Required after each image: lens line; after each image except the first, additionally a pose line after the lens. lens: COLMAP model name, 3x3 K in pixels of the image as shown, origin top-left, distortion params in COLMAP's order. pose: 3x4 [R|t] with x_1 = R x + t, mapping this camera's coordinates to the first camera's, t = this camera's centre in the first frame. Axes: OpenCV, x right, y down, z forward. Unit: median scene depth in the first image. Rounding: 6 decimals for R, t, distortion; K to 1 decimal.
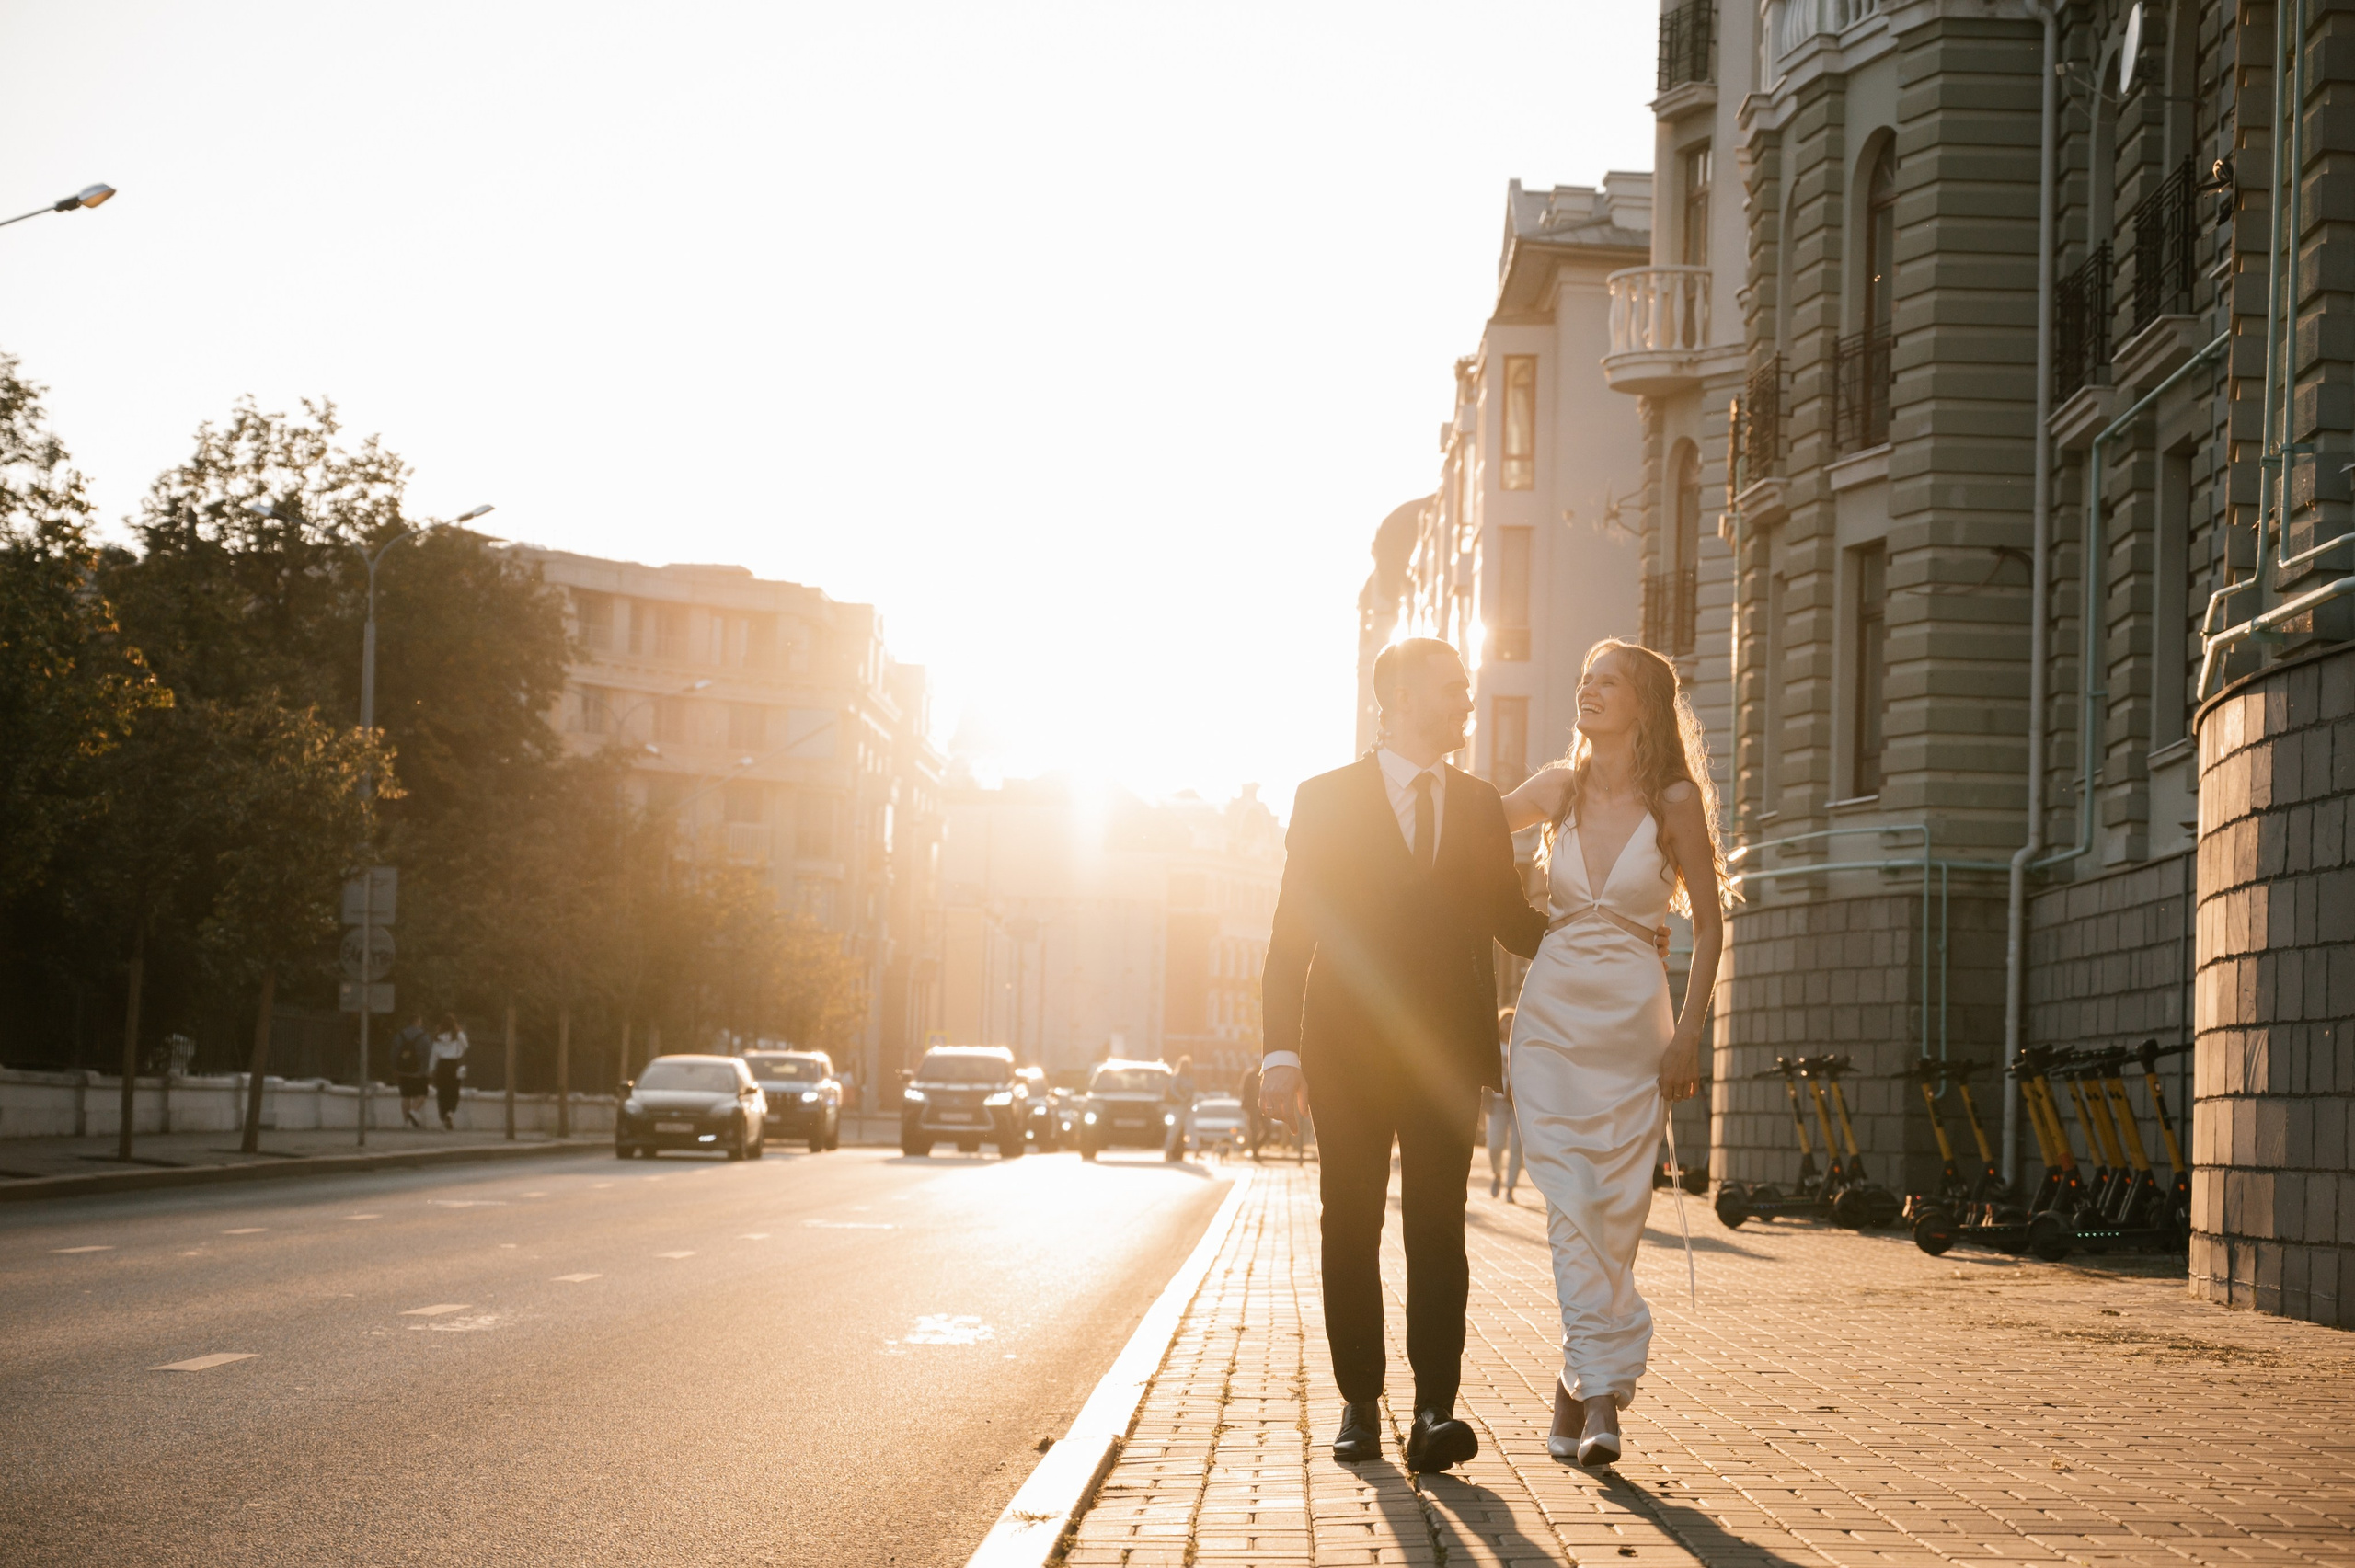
lens RADIAL K [[4436.1, 0, 1177.5], [0, 4436.1, 784.0], [0, 0, 1]] dist [0.035062, -0.051923]
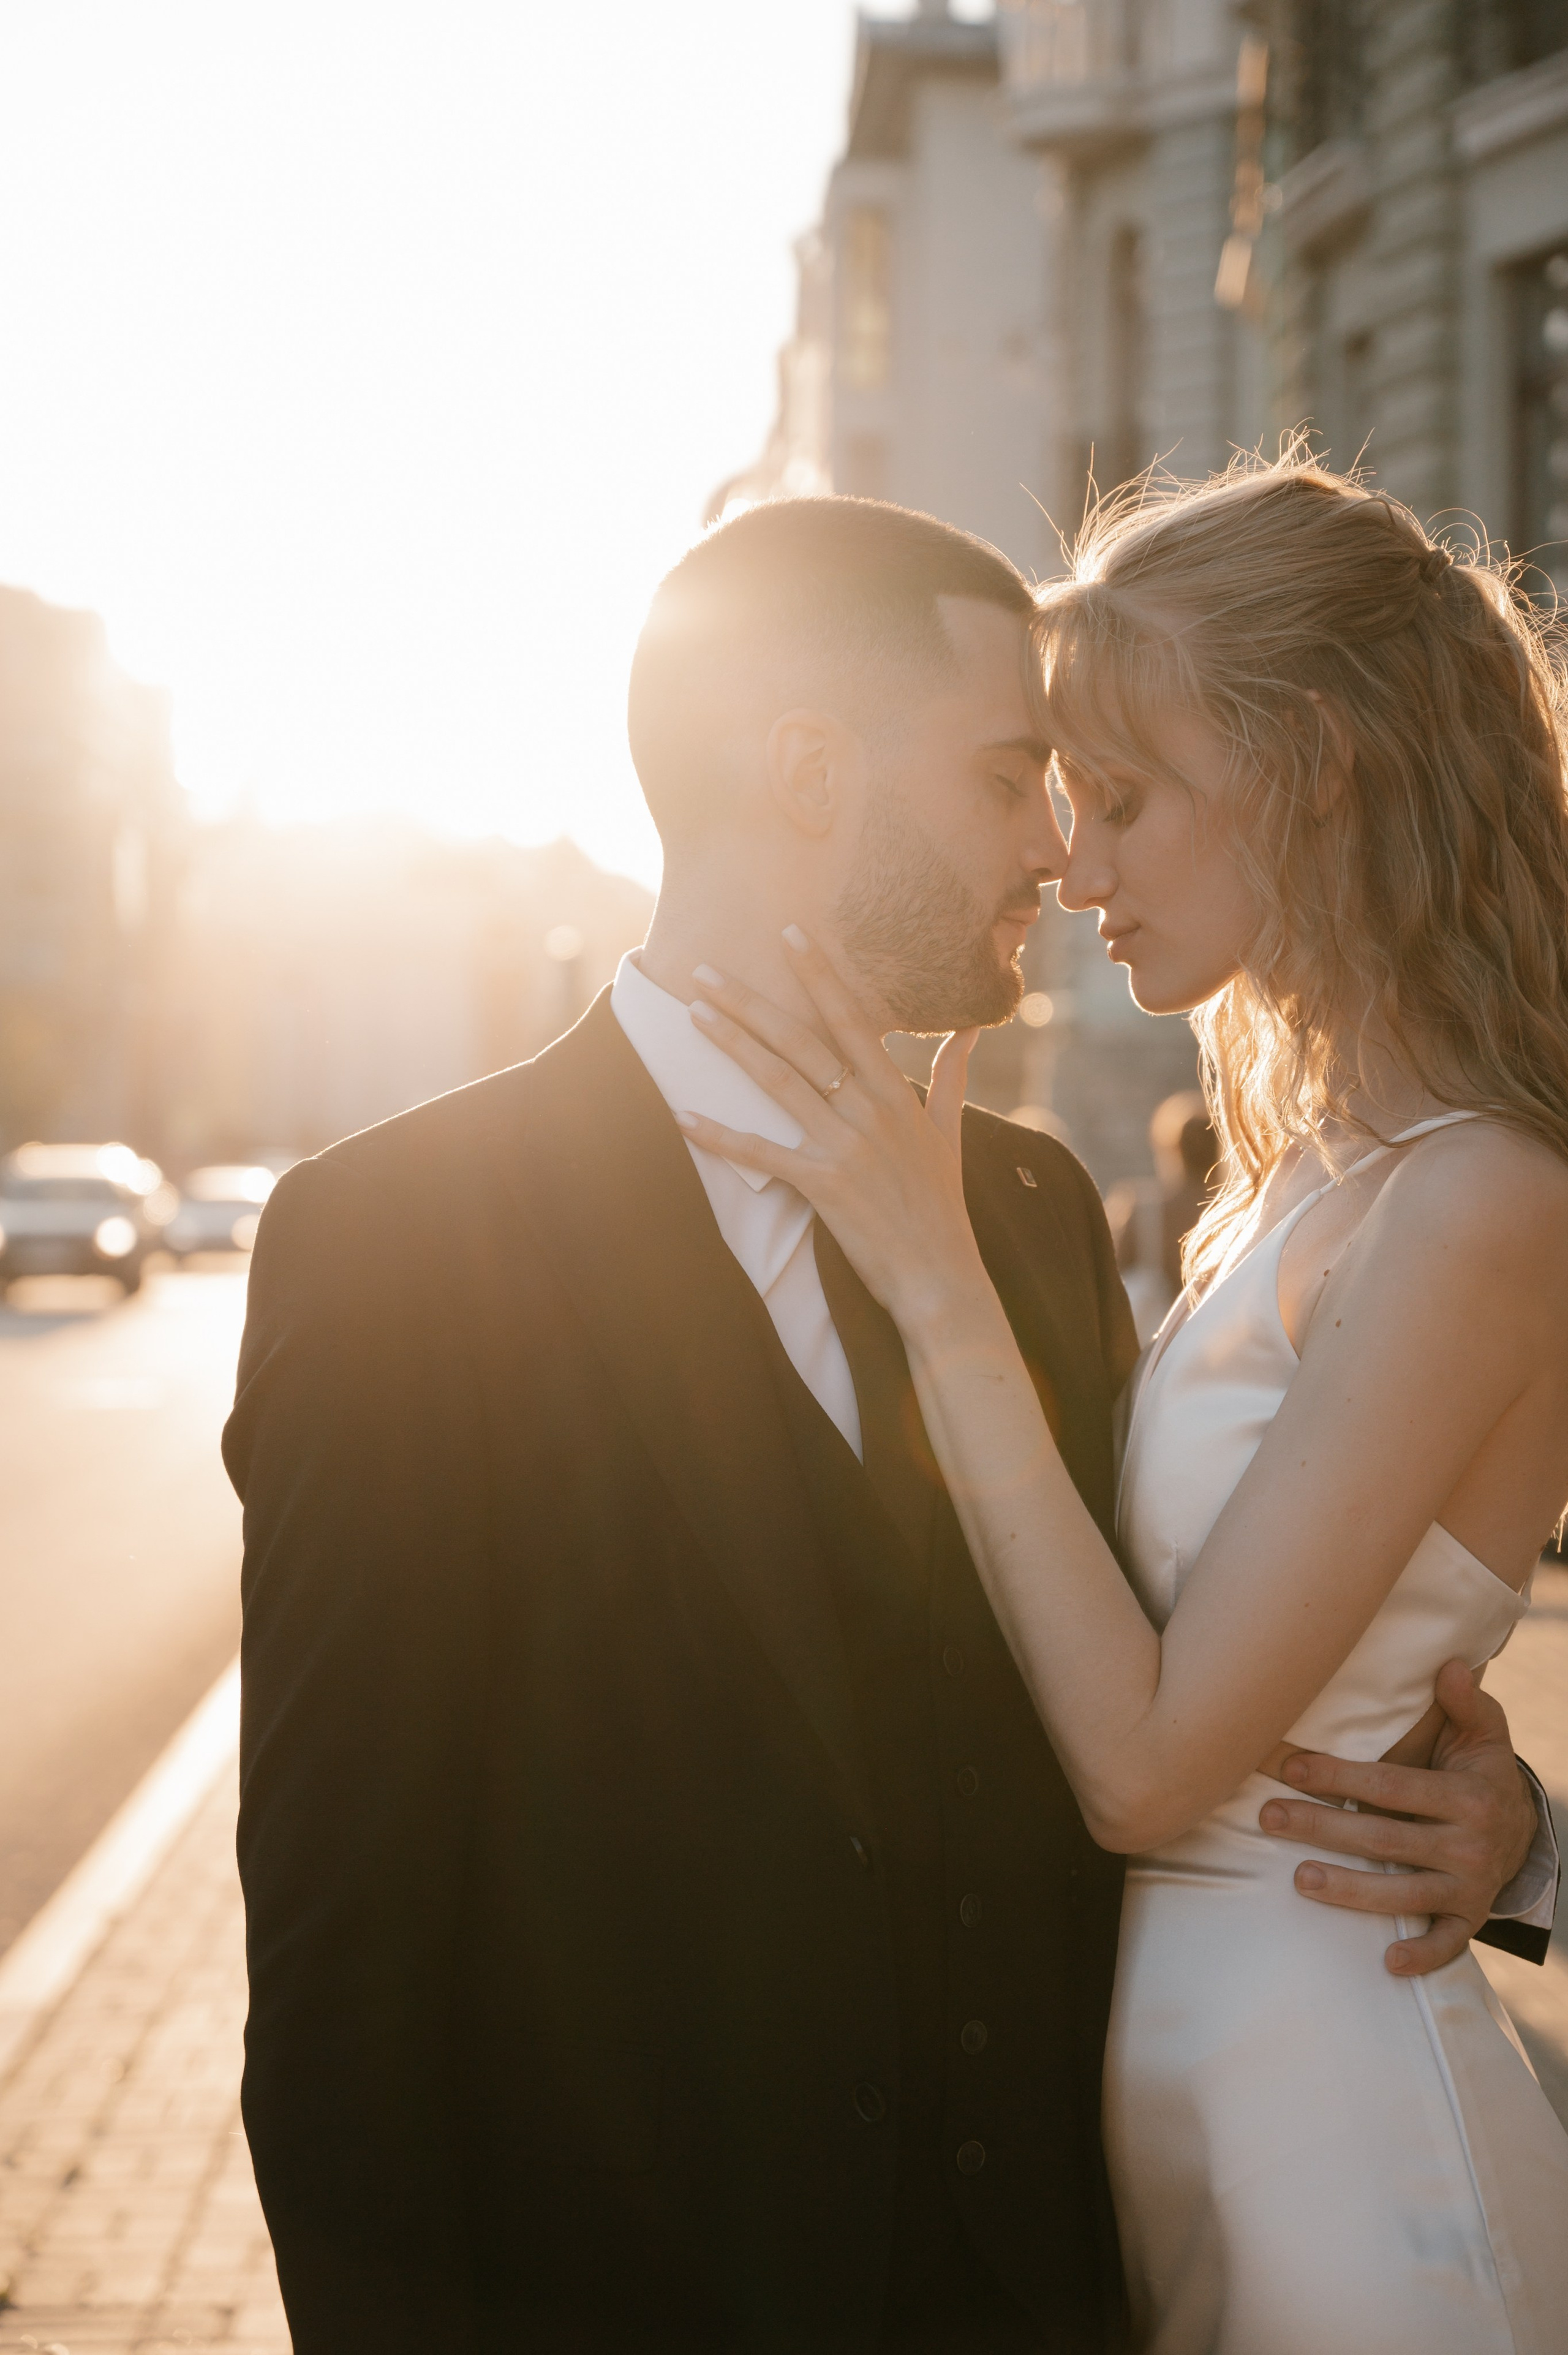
lens RADIAL K [[4812.5, 0, 784.0], [0, 4812.5, 1177.5], [0, 0, 1]] dist [-0.009281, -0.095806]
pose [[0.998072, -0.021980, 0.058046, 0.026339], [0.017568, 0.996994, 0.075461, 0.011140], [-0.059530, -0.074296, 0.995458, 0.384698]]
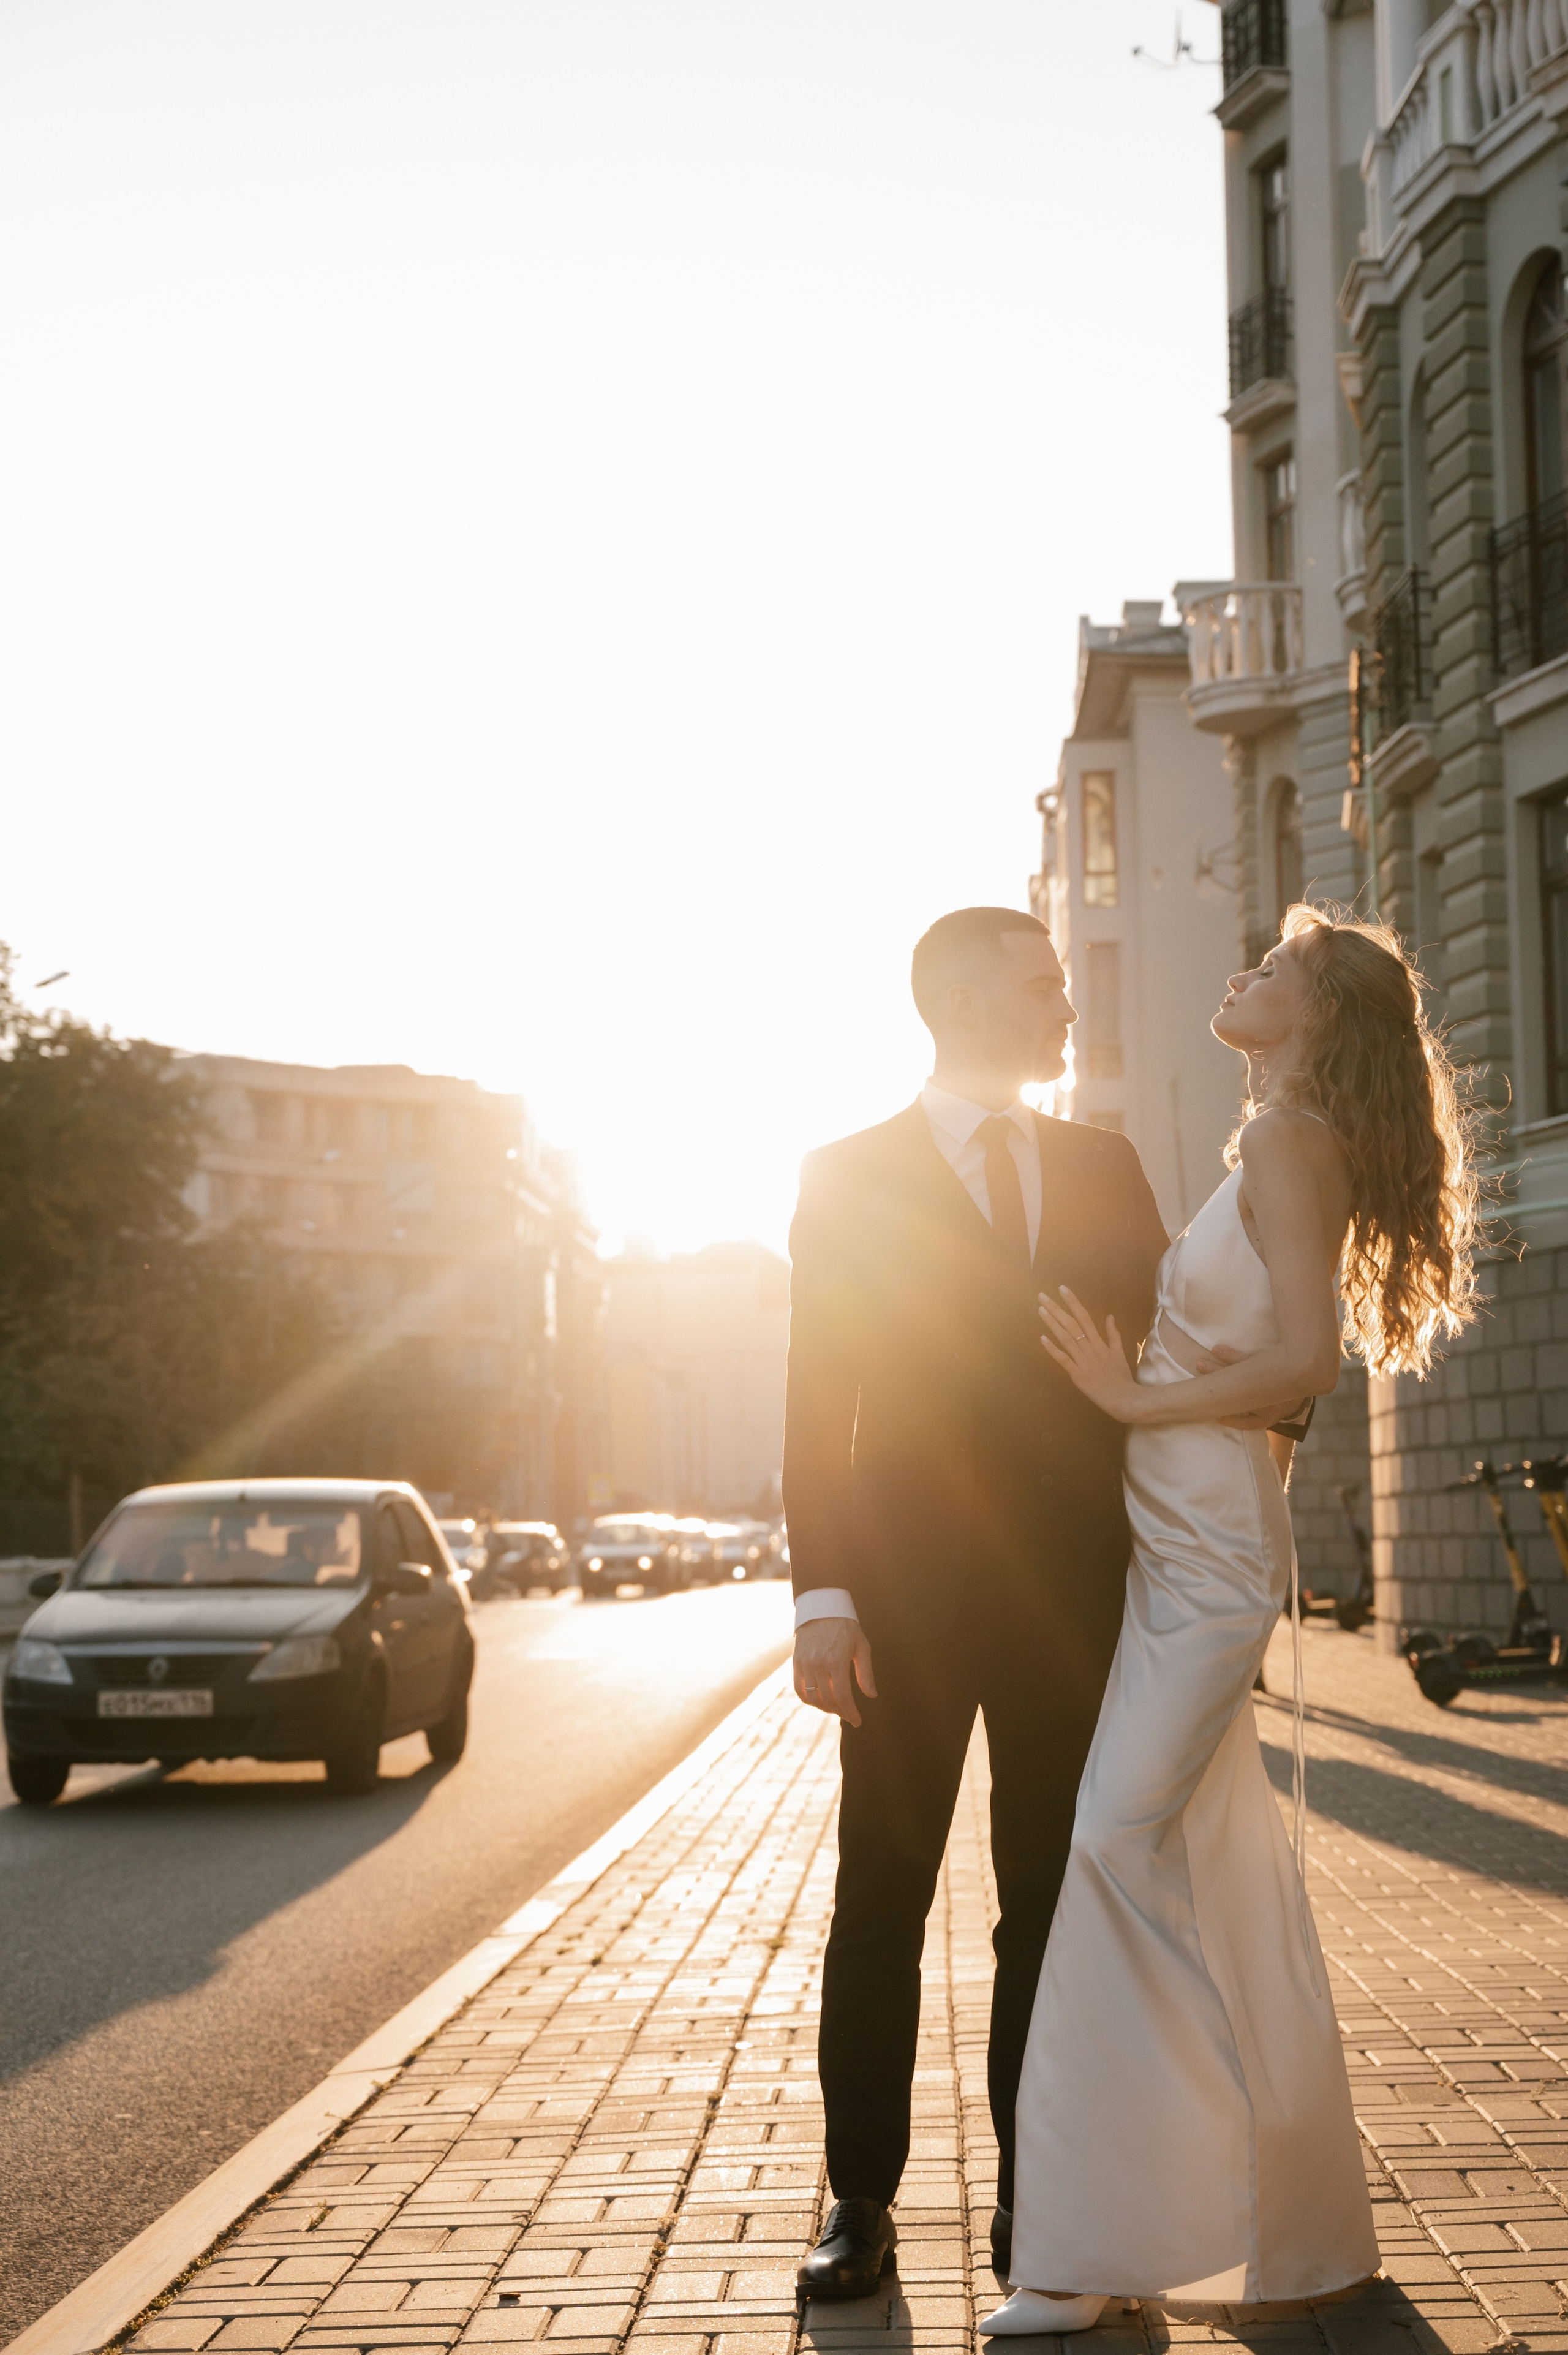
lens RADIAL K [[3788.2, 0, 784.0], [0, 3788.2, 1177.5], [0, 0, 1]] dist [0.025984, -0.030674]
pose [[0.998651, -0.050701, -0.011232, 0.024891], [0.050460, 0.998508, -0.020861, 0.018556], [0.012273, 0.020266, 0.999719, 0.316164]]
